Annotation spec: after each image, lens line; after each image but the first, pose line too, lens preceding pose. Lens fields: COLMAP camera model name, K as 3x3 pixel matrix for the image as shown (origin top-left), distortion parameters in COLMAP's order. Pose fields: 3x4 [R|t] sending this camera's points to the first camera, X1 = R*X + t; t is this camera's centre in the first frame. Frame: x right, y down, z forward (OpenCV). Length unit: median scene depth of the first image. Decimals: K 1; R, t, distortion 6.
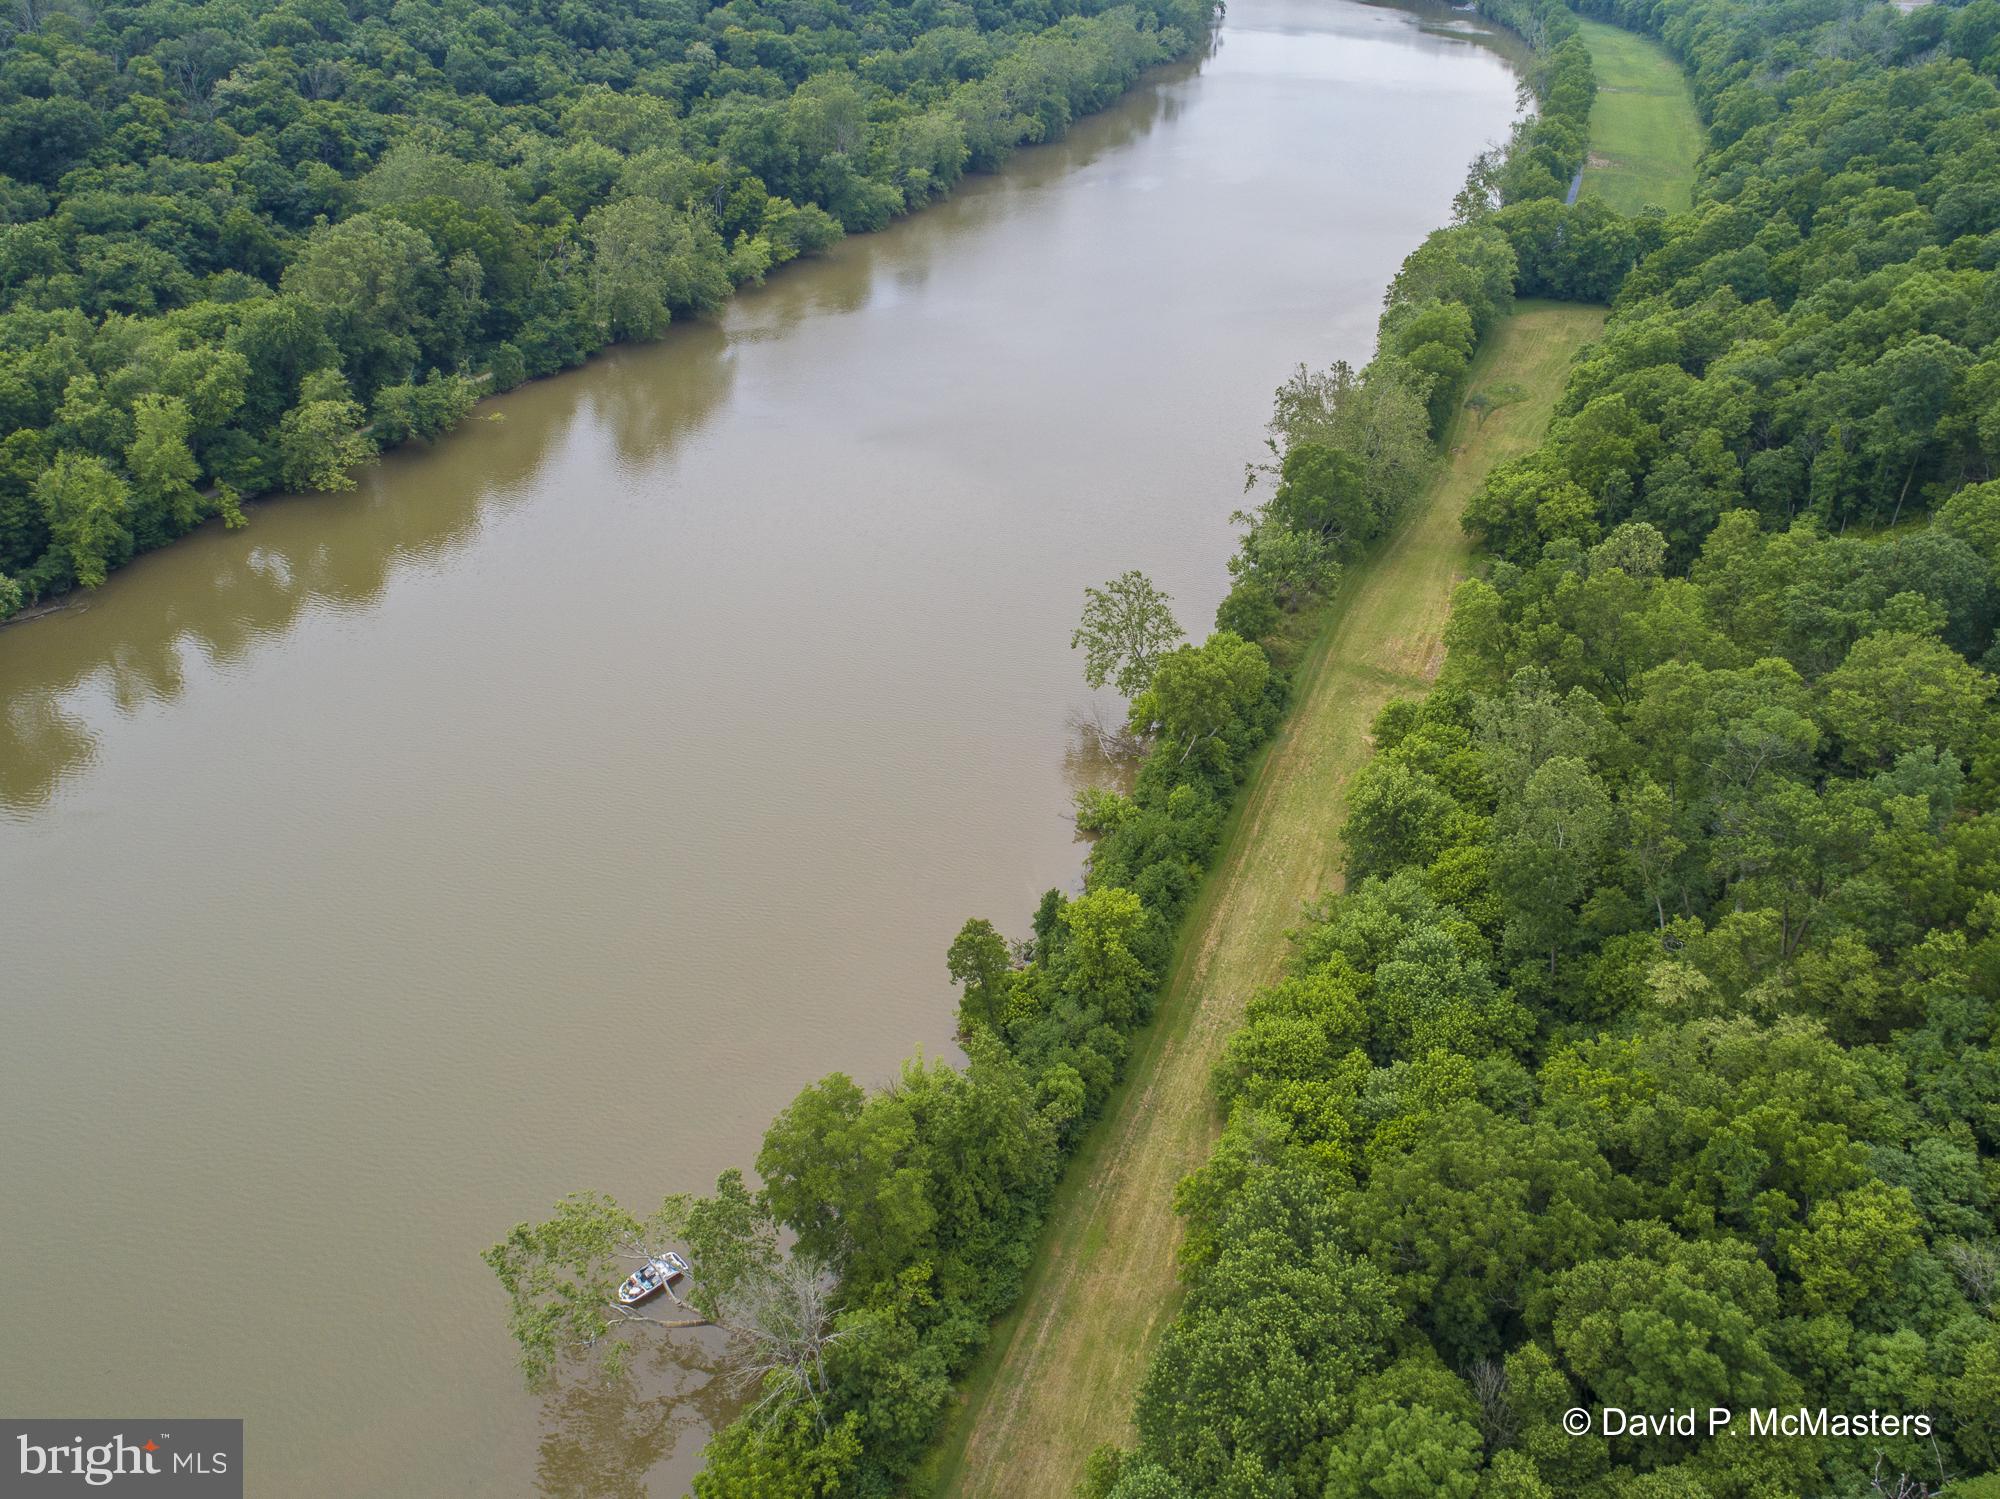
lens RADIAL K [[1493.9, 0, 989.0], [0, 1493.9, 742.6], [0, 0, 1]] dist [-0.026403, 0.011276]
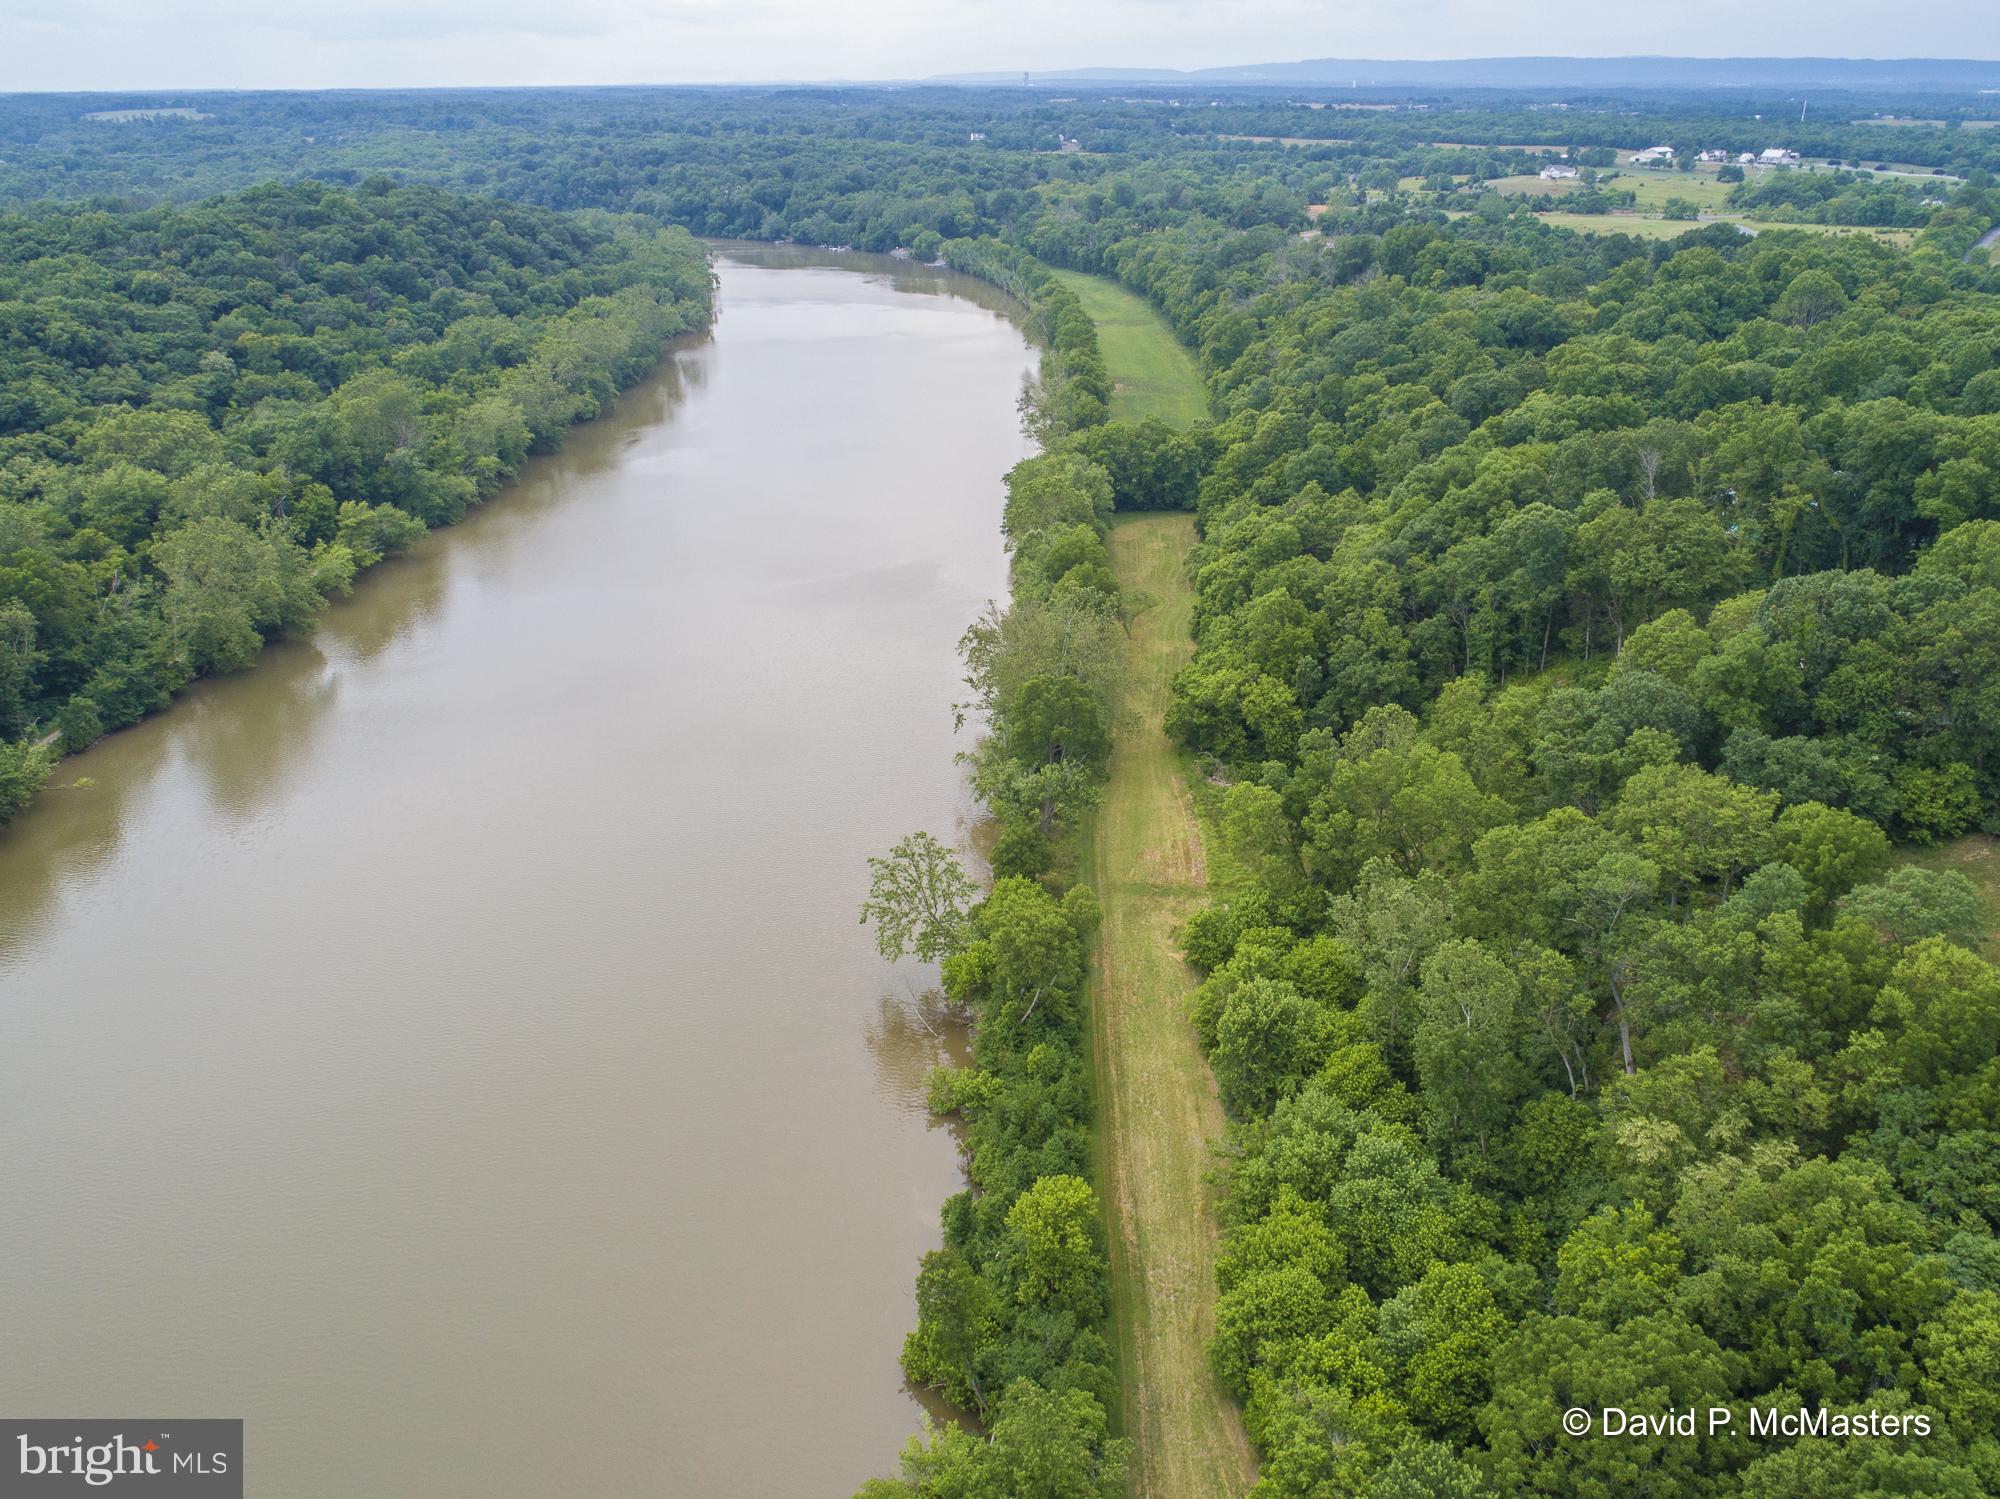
lens RADIAL K [[1493.9, 0, 989.0], [0, 1493.9, 742.6], [0, 0, 1]] dist [-0.026403, 0.011276]
pose [[0.939090, -0.159074, 0.304641, -0.087710], [0.204578, 0.971015, -0.123601, -0.026225], [-0.276149, 0.178395, 0.944413, 0.042288]]
